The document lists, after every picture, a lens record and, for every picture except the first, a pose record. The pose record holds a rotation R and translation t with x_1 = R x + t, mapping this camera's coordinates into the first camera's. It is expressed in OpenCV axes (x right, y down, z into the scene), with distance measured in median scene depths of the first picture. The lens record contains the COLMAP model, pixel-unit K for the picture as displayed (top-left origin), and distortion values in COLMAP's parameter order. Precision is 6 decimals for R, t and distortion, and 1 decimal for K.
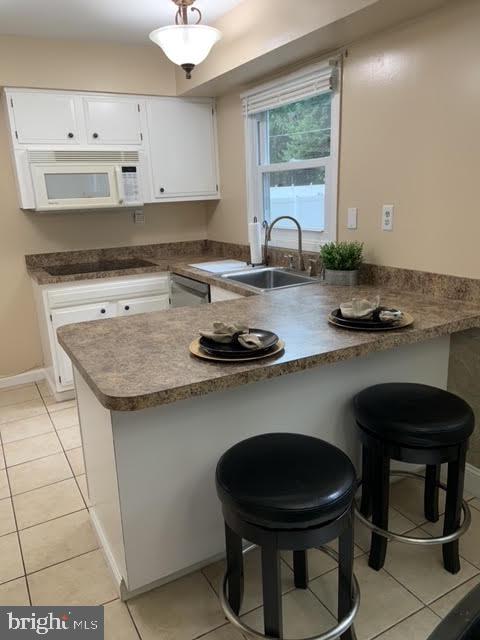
lens RADIAL K [[479.6, 0, 237.2], [0, 479.6, 322.4], [0, 0, 1]] dist [0.141993, -0.198409]
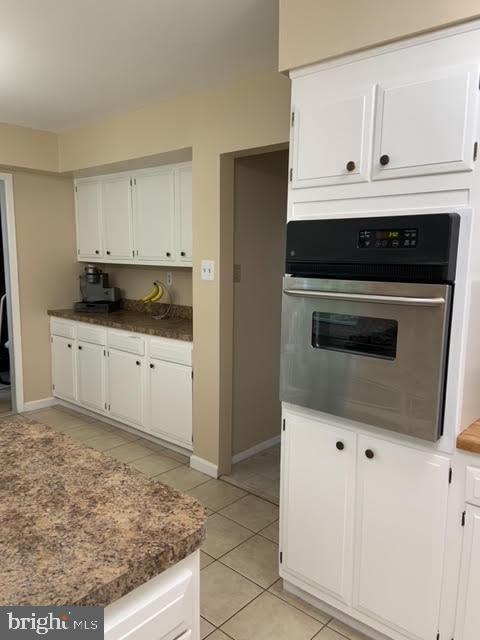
lens RADIAL K [[479.6, 0, 237.2], [0, 479.6, 322.4], [0, 0, 1]] dist [0.141993, -0.198409]
pose [[-0.943860, 0.071824, -0.322442, -0.161507], [-0.065740, 0.915716, 0.396413, -0.249757], [0.323737, 0.395356, -0.859586, 0.907236]]
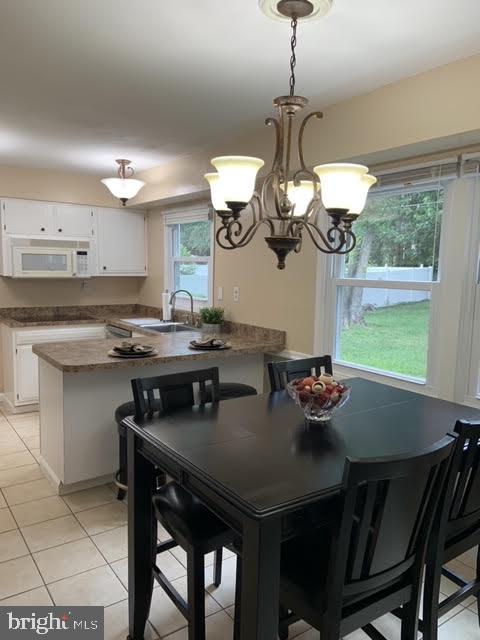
lens RADIAL K [[479.6, 0, 237.2], [0, 479.6, 322.4], [0, 0, 1]] dist [0.141993, -0.198409]
pose [[0.993193, 0.046292, 0.106882, 0.098842], [-0.029672, 0.987912, -0.152151, 0.103705], [-0.112633, 0.147944, 0.982561, -0.479753]]
